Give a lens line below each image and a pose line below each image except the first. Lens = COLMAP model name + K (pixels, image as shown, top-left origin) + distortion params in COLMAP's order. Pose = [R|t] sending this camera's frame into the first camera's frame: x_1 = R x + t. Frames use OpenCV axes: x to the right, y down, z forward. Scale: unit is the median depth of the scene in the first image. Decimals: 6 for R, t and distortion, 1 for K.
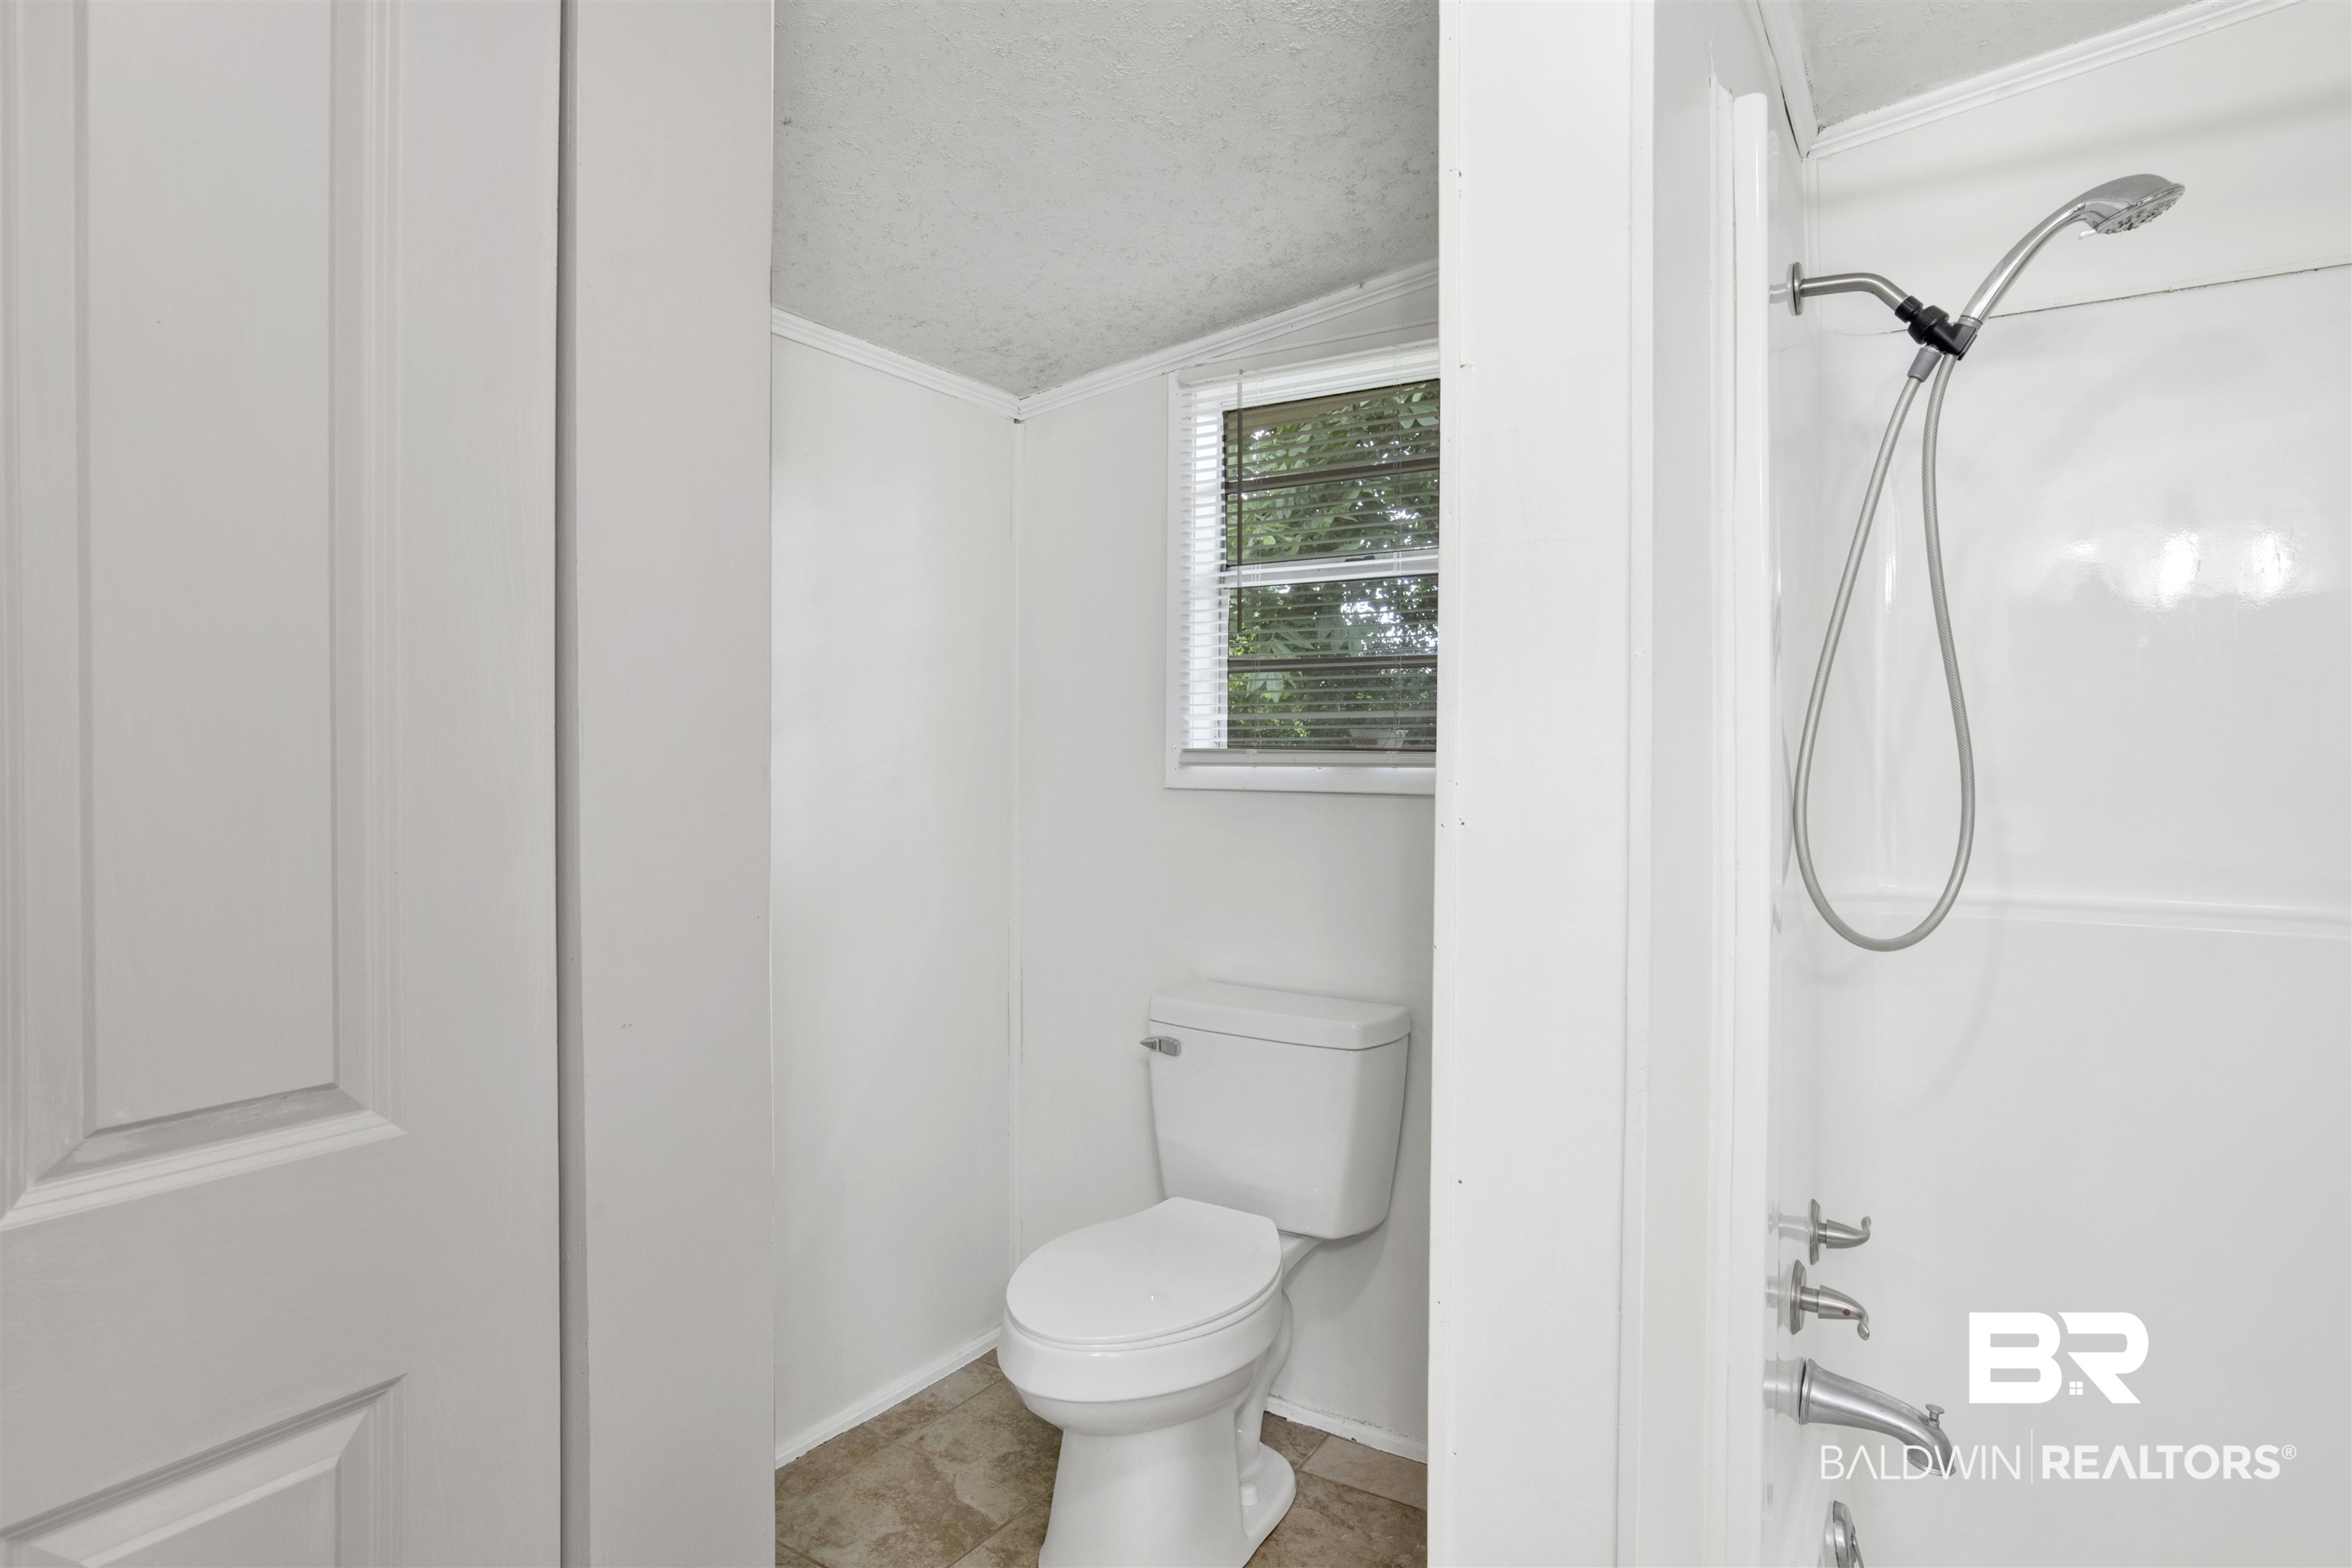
lens RADIAL K [[1277.4, 0, 1176.3], [0, 1277.4, 771.7], [0, 0, 1]] dist [-0.055460, 0.023478]
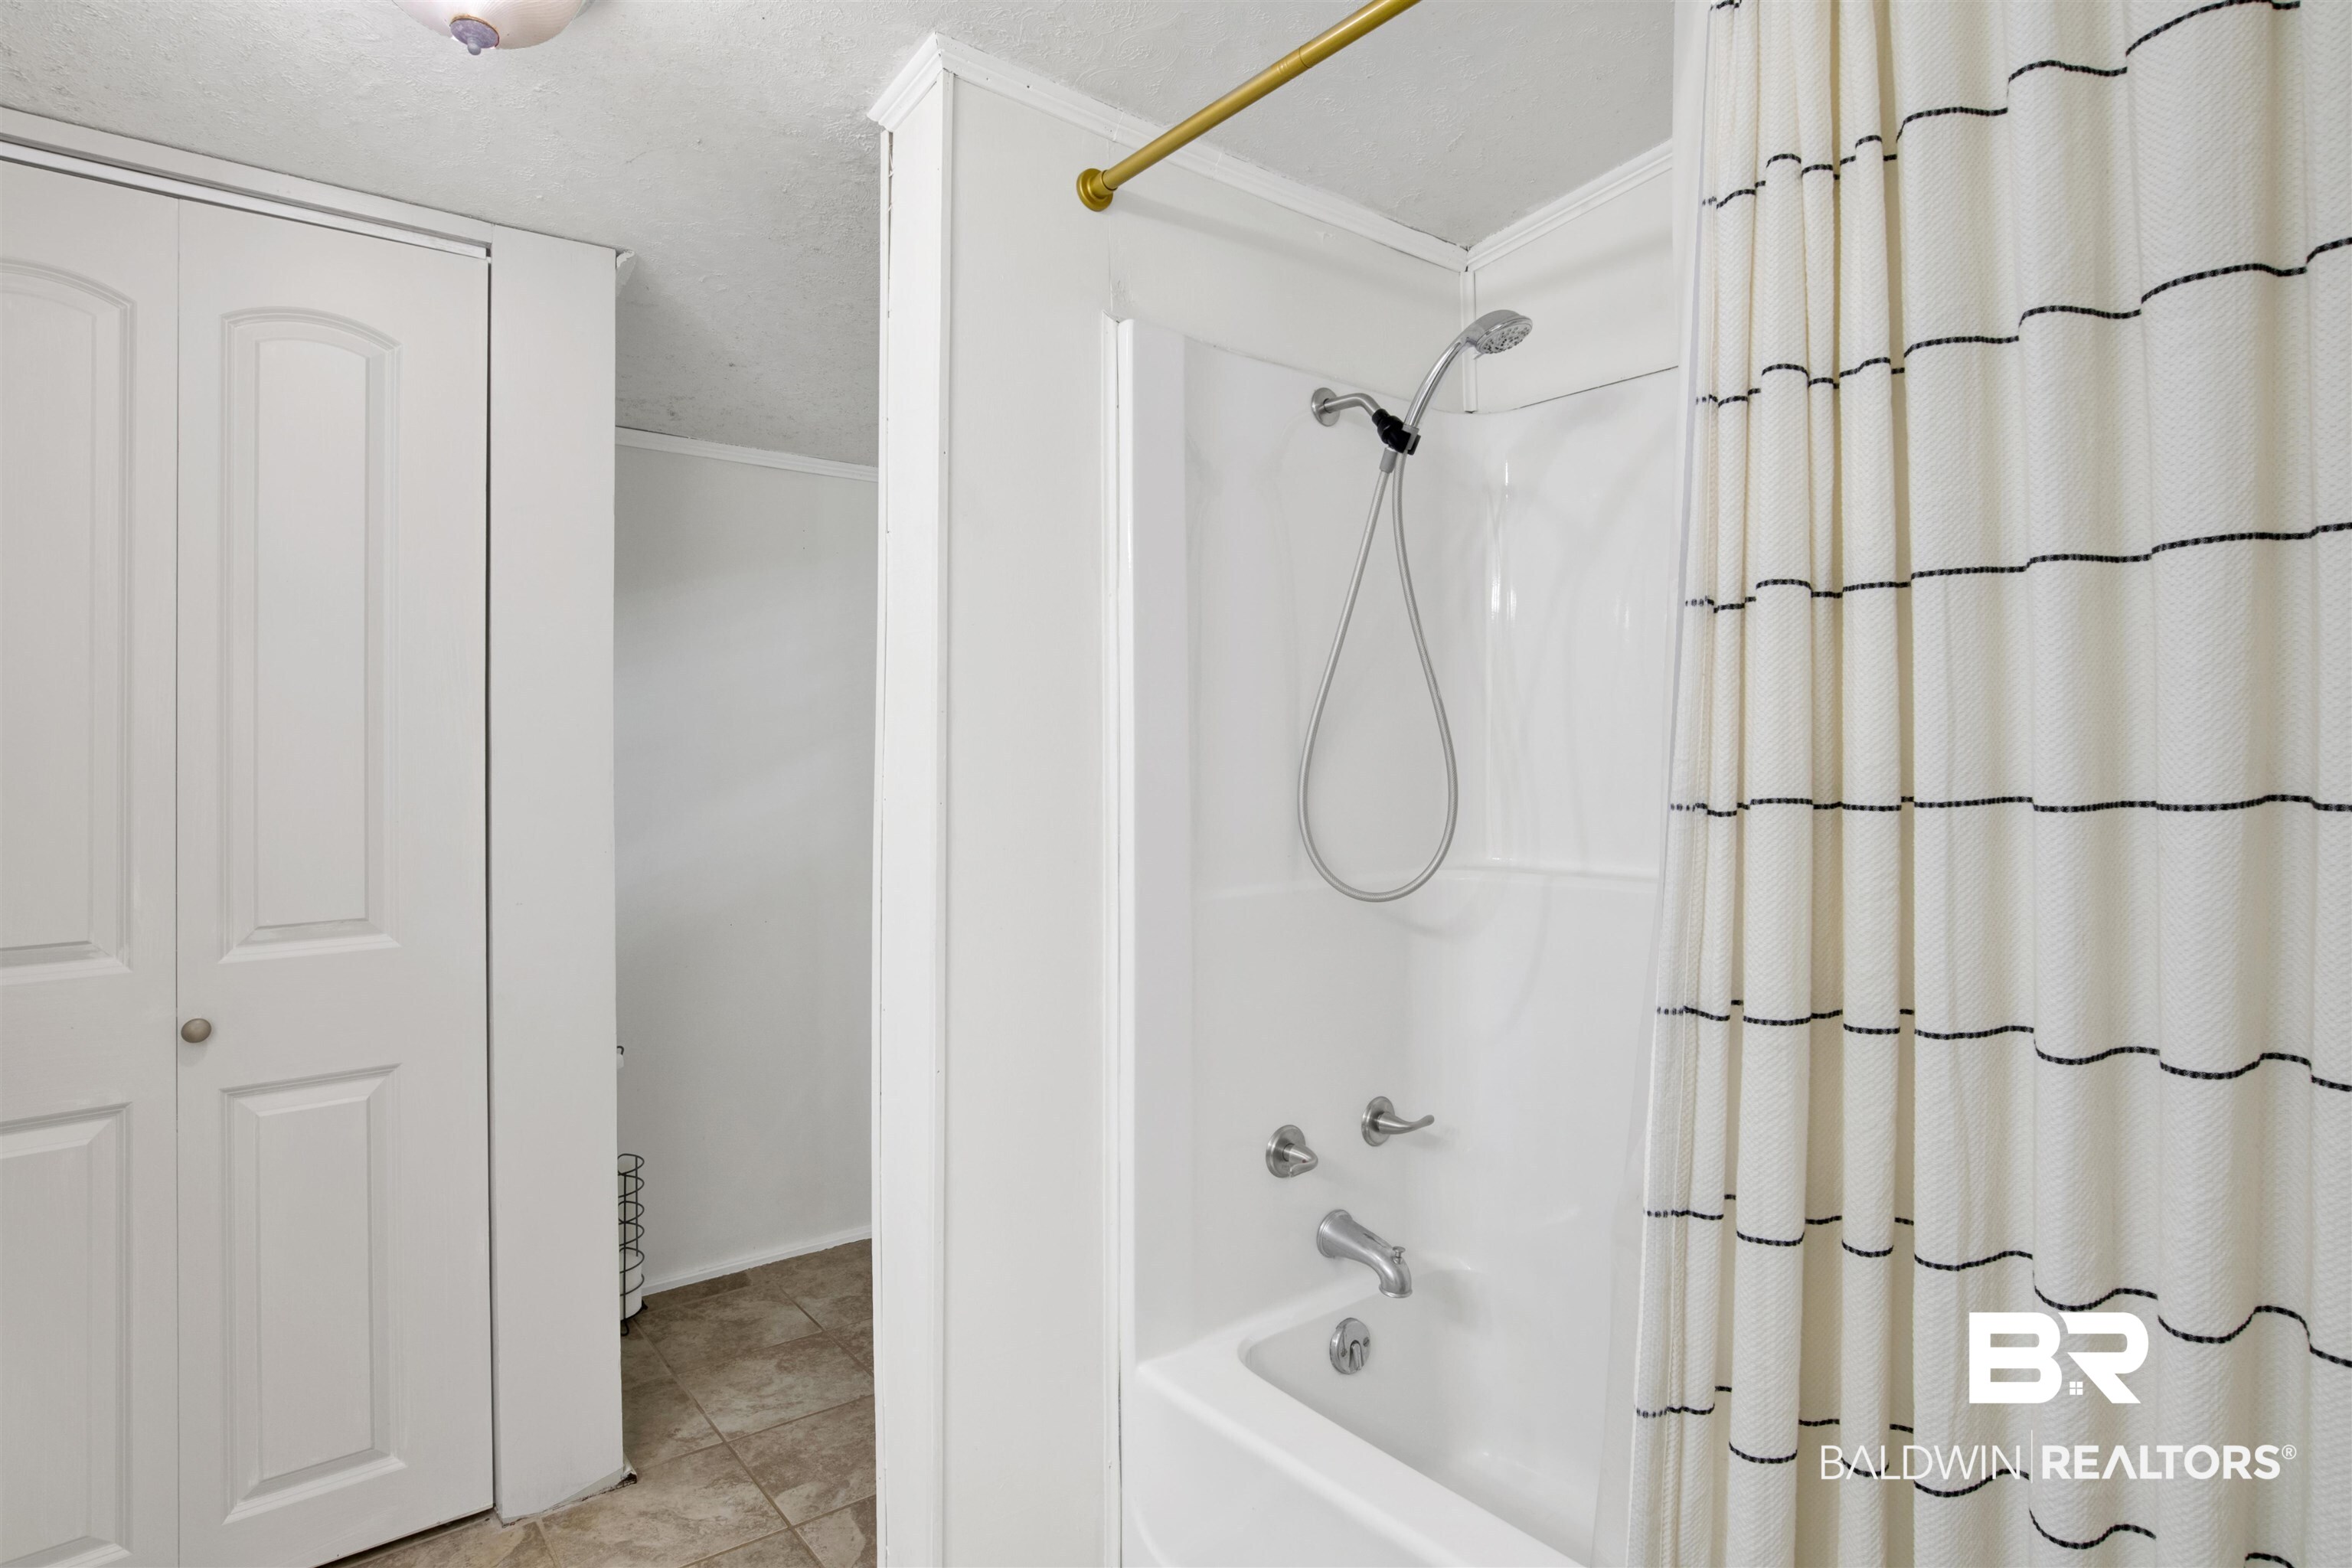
lens RADIAL K [[1277.4, 0, 1184.1], [0, 1277.4, 773.9], [0, 0, 1]] dist [-0.055460, 0.023478]
pose [[0.945629, -0.009066, -0.325121, 0.882588], [0.007449, 0.999953, -0.006218, 0.017007], [0.325162, 0.003458, 0.945652, -0.375031]]
